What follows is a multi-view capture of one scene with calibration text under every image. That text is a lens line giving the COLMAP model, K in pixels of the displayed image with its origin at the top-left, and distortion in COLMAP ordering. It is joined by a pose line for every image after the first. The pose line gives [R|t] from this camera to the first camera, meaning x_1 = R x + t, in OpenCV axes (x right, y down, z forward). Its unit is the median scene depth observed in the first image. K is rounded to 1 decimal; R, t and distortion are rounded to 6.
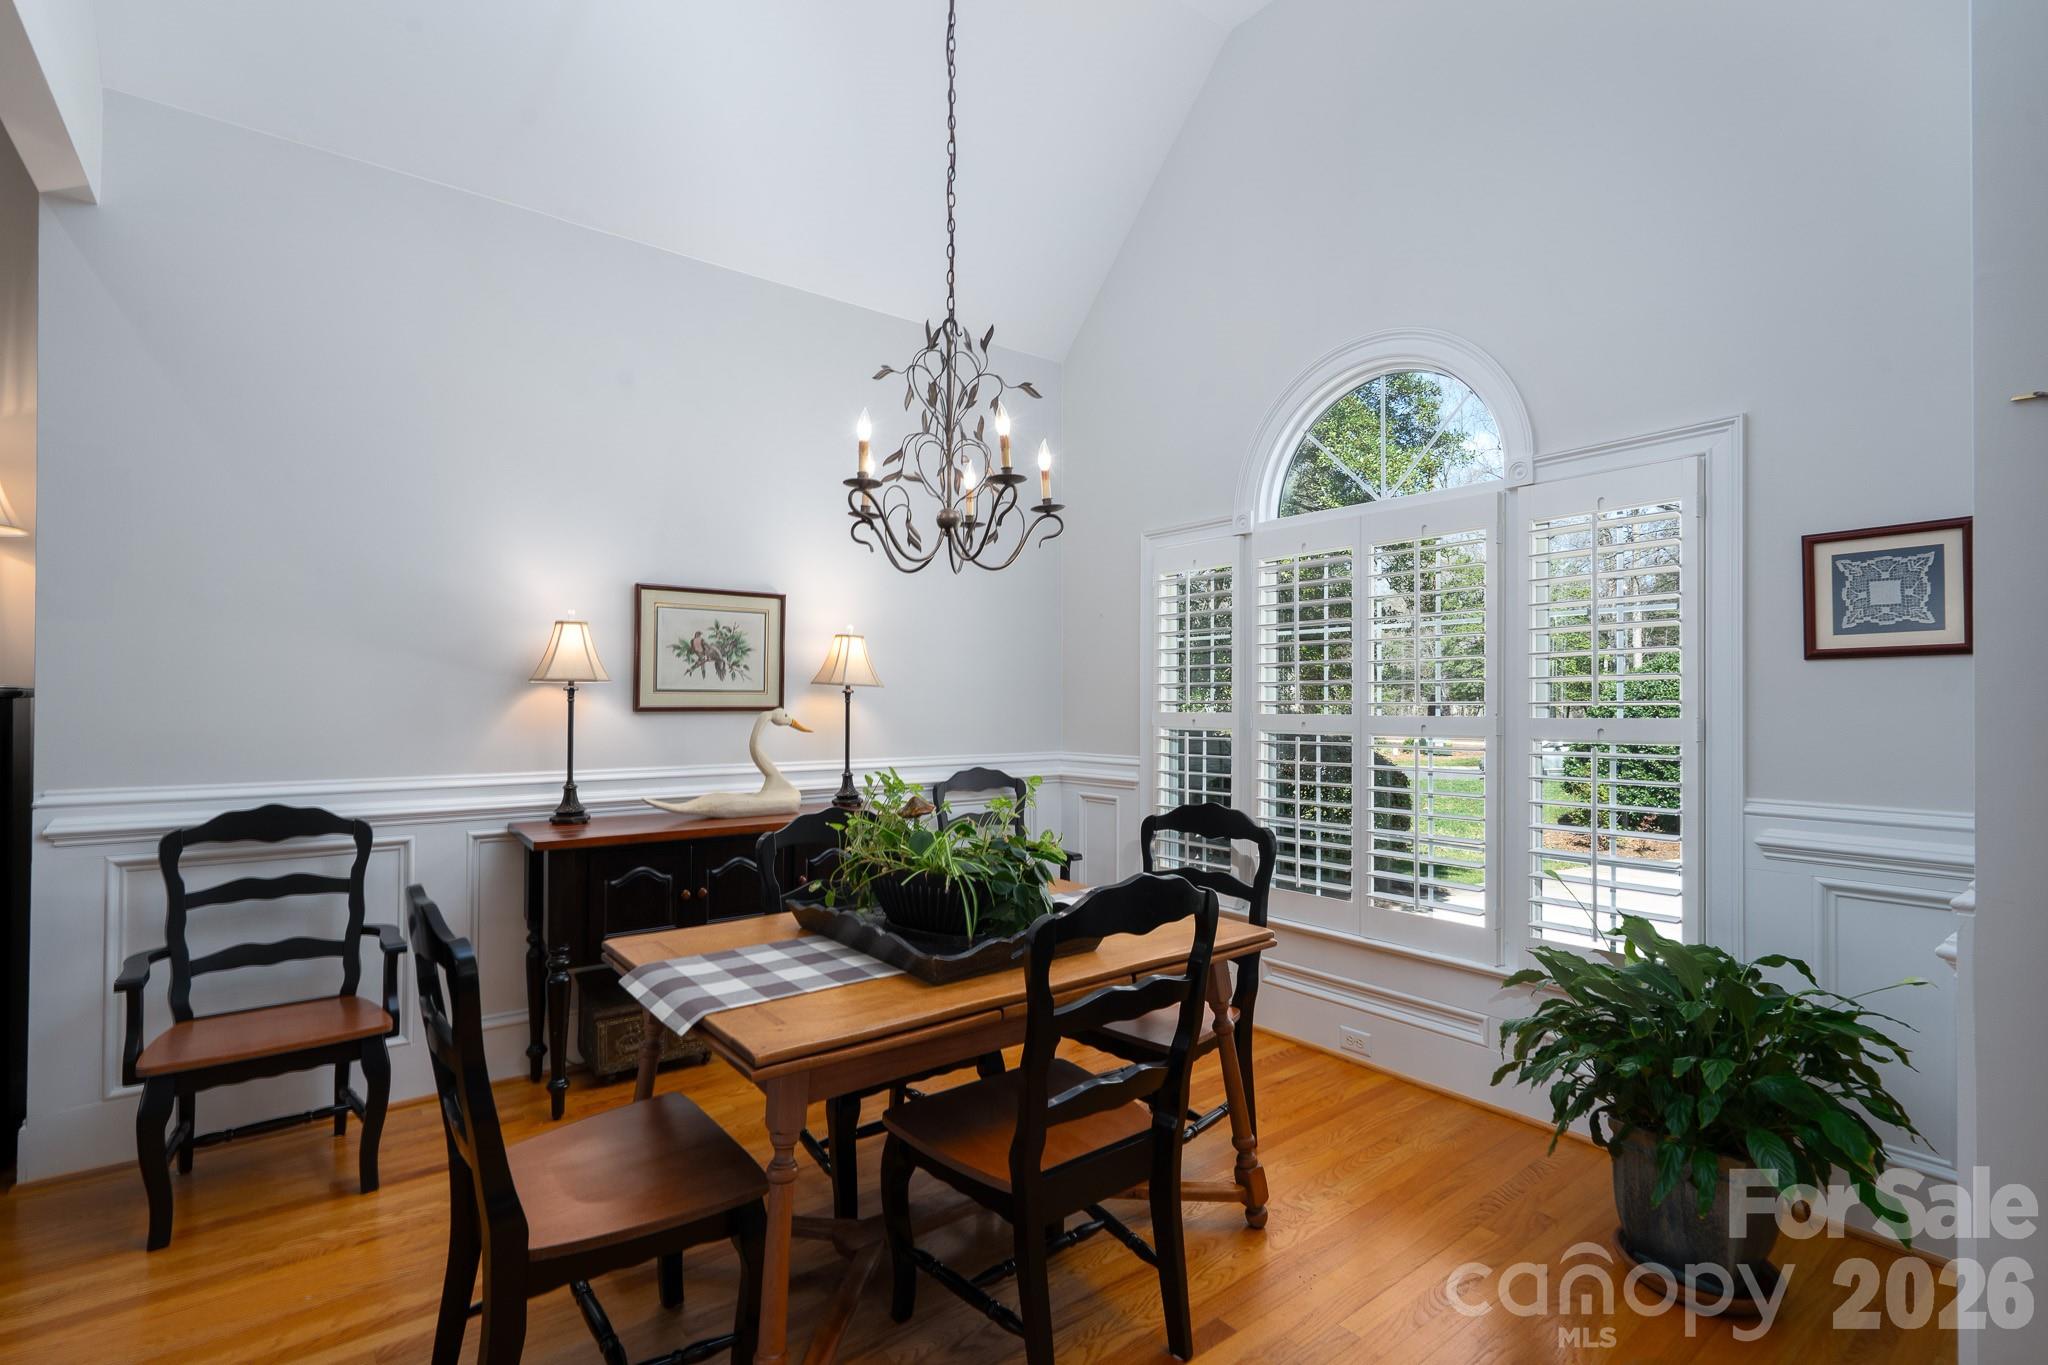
lens RADIAL K [[946.1, 0, 1023.5], [0, 946.1, 689.4], [0, 0, 1]] dist [-0.008312, 0.002911]
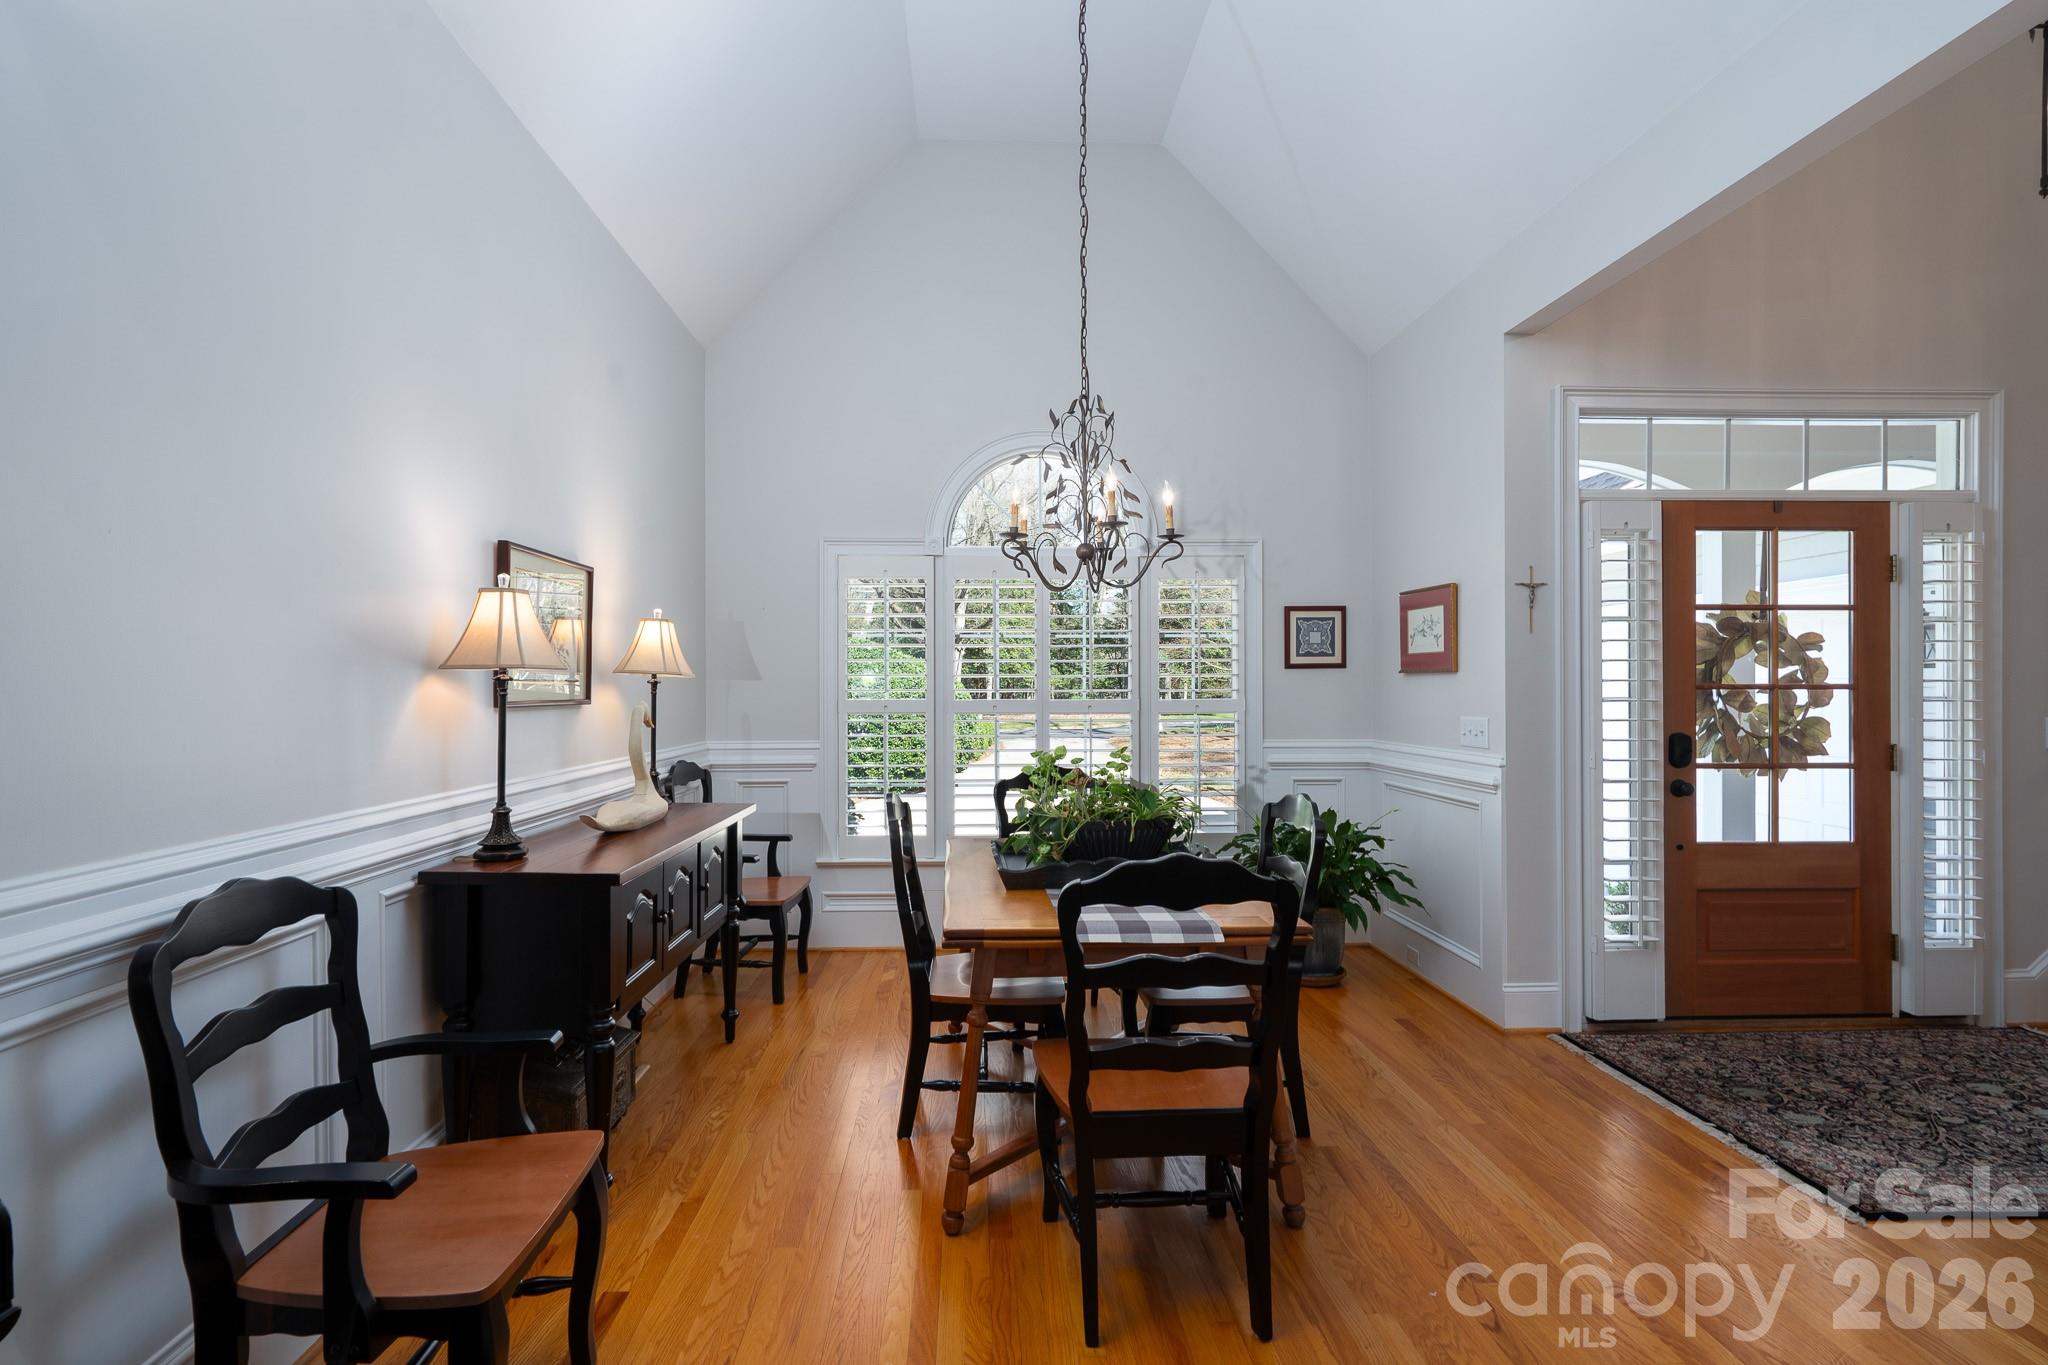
lens RADIAL K [[946.1, 0, 1022.0], [0, 946.1, 684.8], [0, 0, 1]] dist [-0.008312, 0.002911]
pose [[0.573821, -0.001143, 0.818980, -1.074437], [-0.009358, 0.999925, 0.007952, -0.007476], [-0.818927, -0.012227, 0.573767, 0.296370]]
